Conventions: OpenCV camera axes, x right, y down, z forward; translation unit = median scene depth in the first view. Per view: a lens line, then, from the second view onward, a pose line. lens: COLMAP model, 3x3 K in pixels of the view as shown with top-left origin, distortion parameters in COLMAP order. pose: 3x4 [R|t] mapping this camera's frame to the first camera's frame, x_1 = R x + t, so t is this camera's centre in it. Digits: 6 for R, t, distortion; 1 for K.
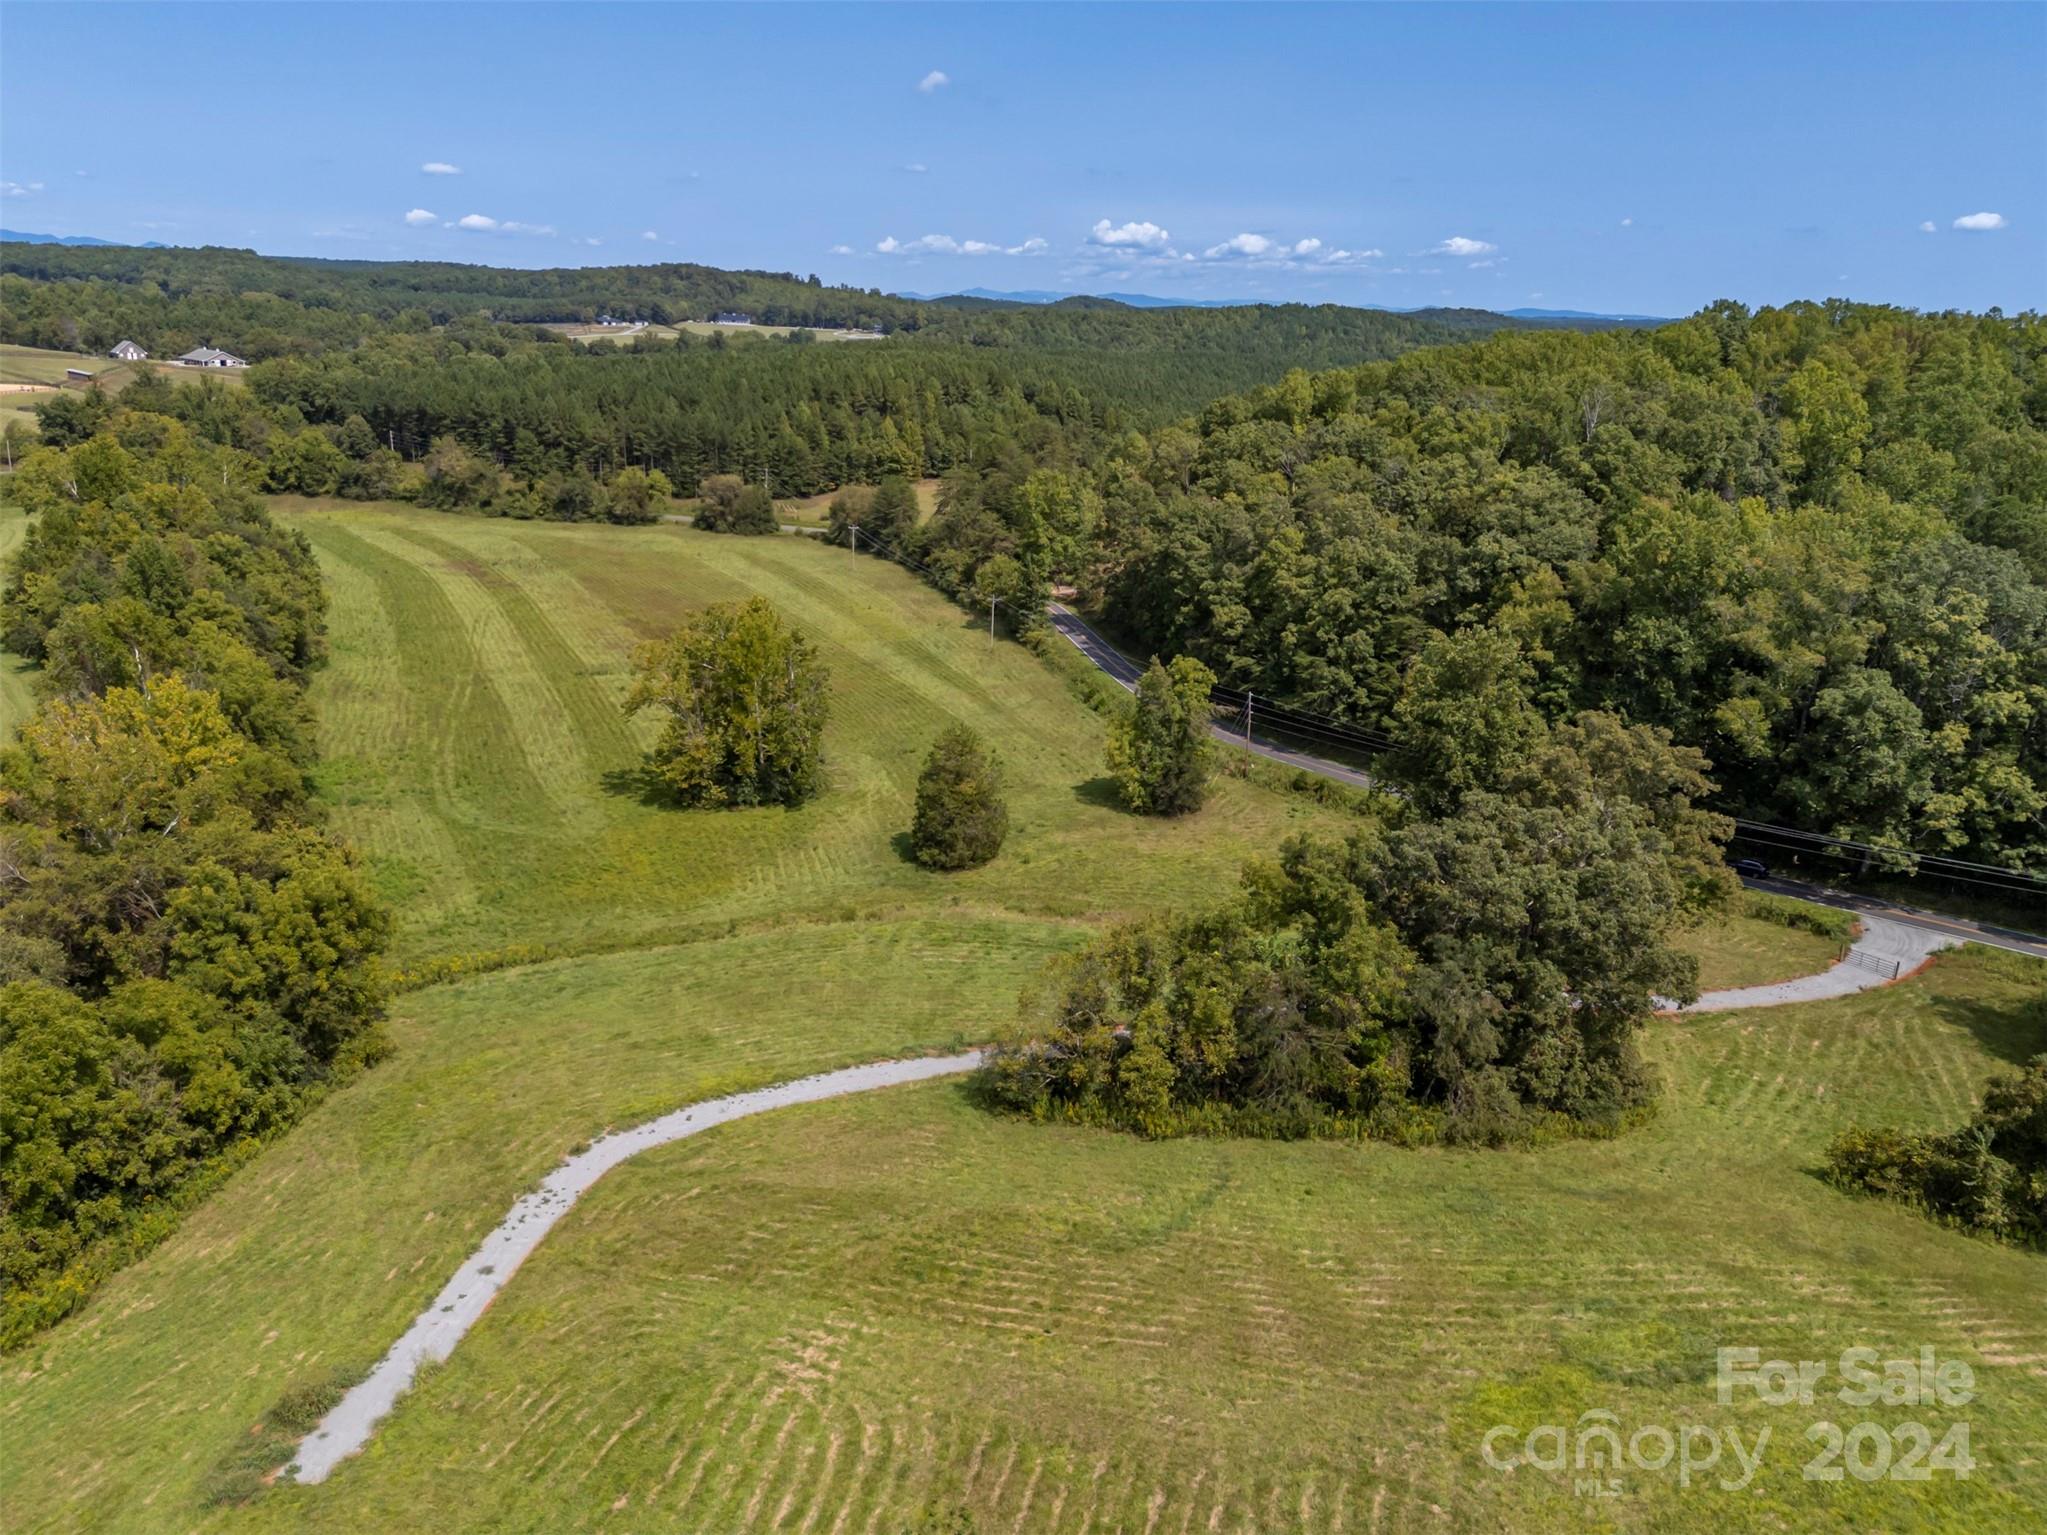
lens RADIAL K [[1494.6, 0, 1020.6], [0, 1494.6, 756.3], [0, 0, 1]] dist [0.096048, -0.073515]
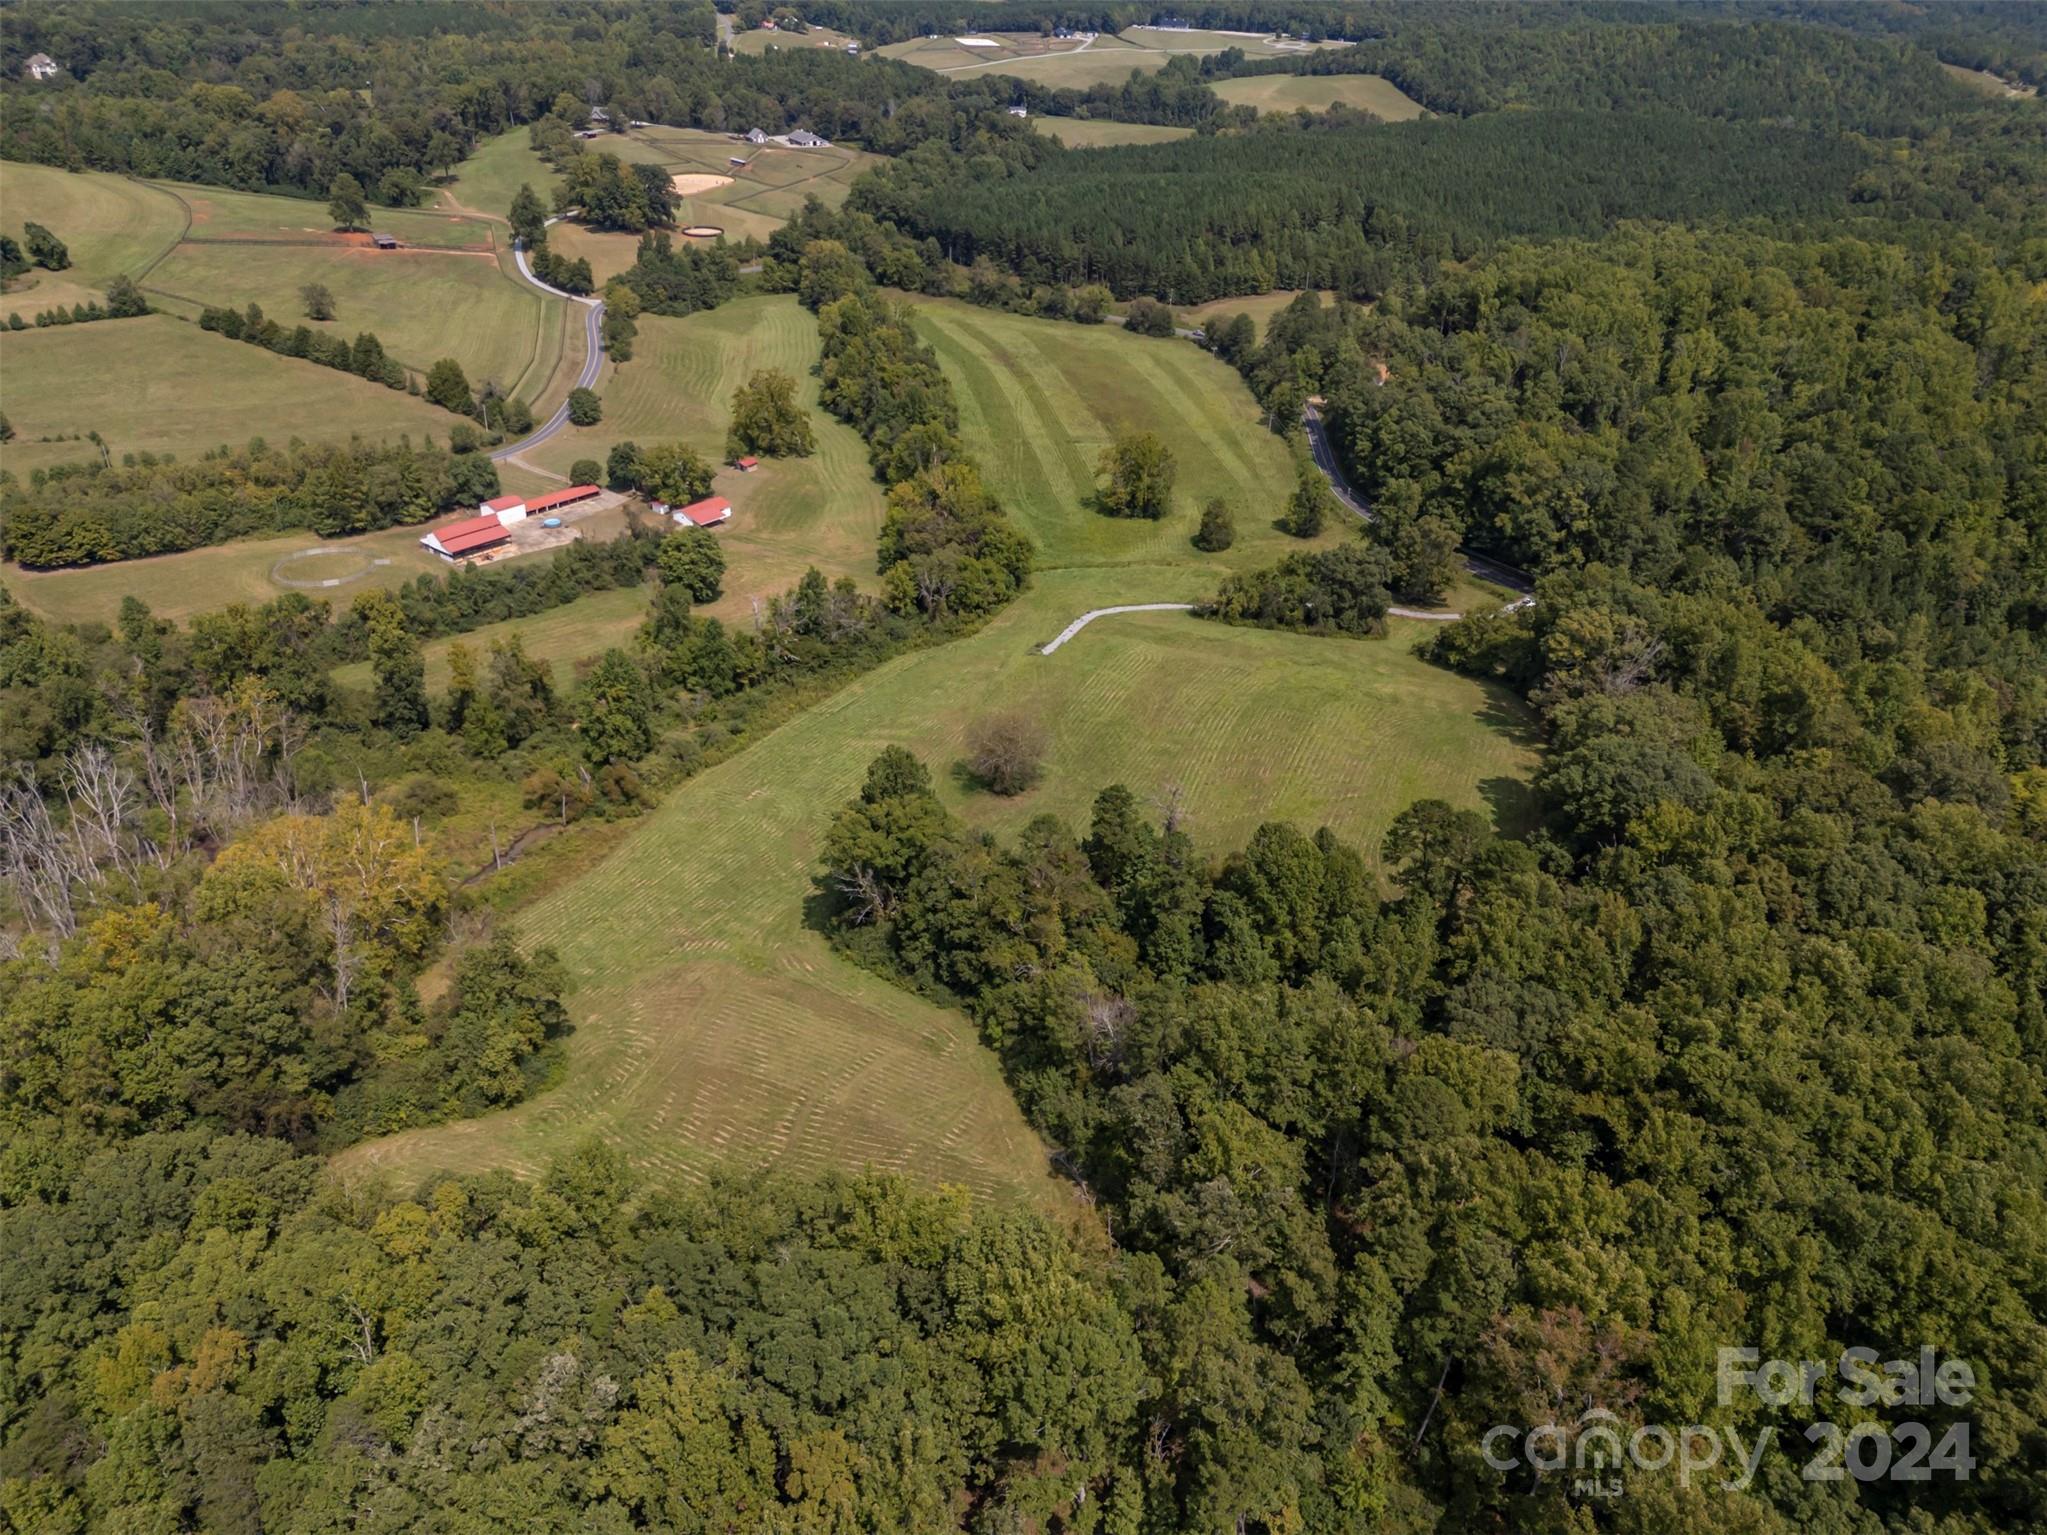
lens RADIAL K [[1494.6, 0, 1020.6], [0, 1494.6, 756.3], [0, 0, 1]] dist [0.096048, -0.073515]
pose [[0.963129, 0.129798, -0.235658, 0.274651], [-0.075533, 0.971149, 0.226197, -0.132985], [0.258219, -0.200057, 0.945145, -1.519143]]
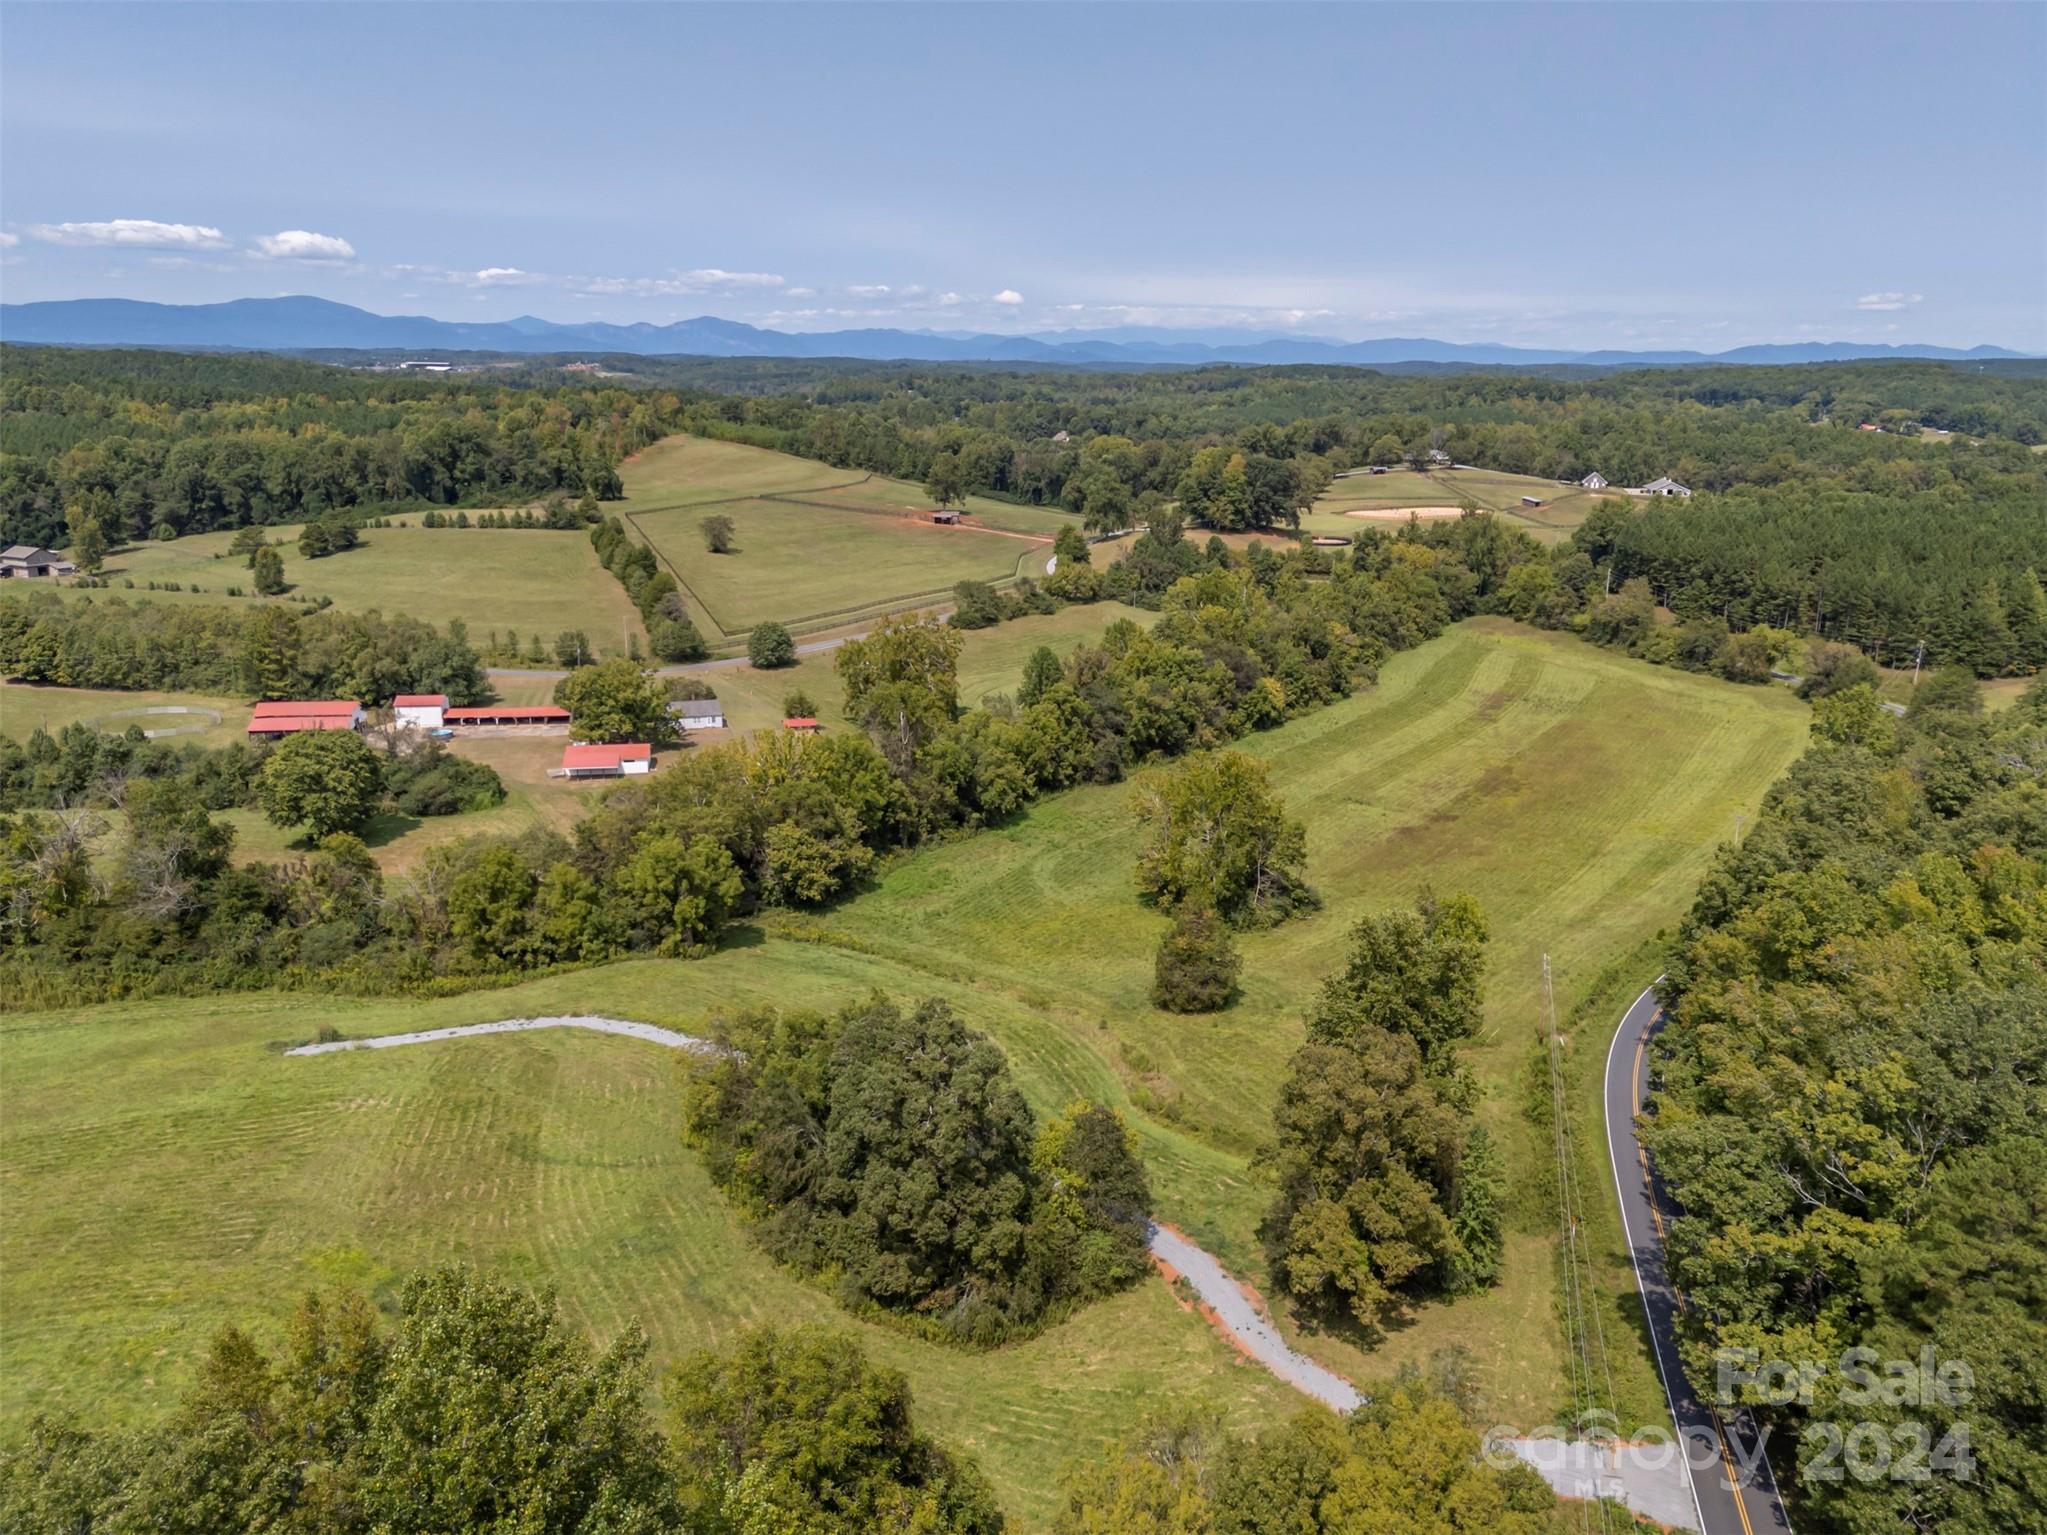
lens RADIAL K [[1494.6, 0, 1020.6], [0, 1494.6, 756.3], [0, 0, 1]] dist [0.096048, -0.073515]
pose [[0.502633, 0.184482, -0.844586, 0.749520], [-0.236428, 0.969054, 0.070966, -0.149917], [0.831542, 0.164014, 0.530695, 0.241246]]
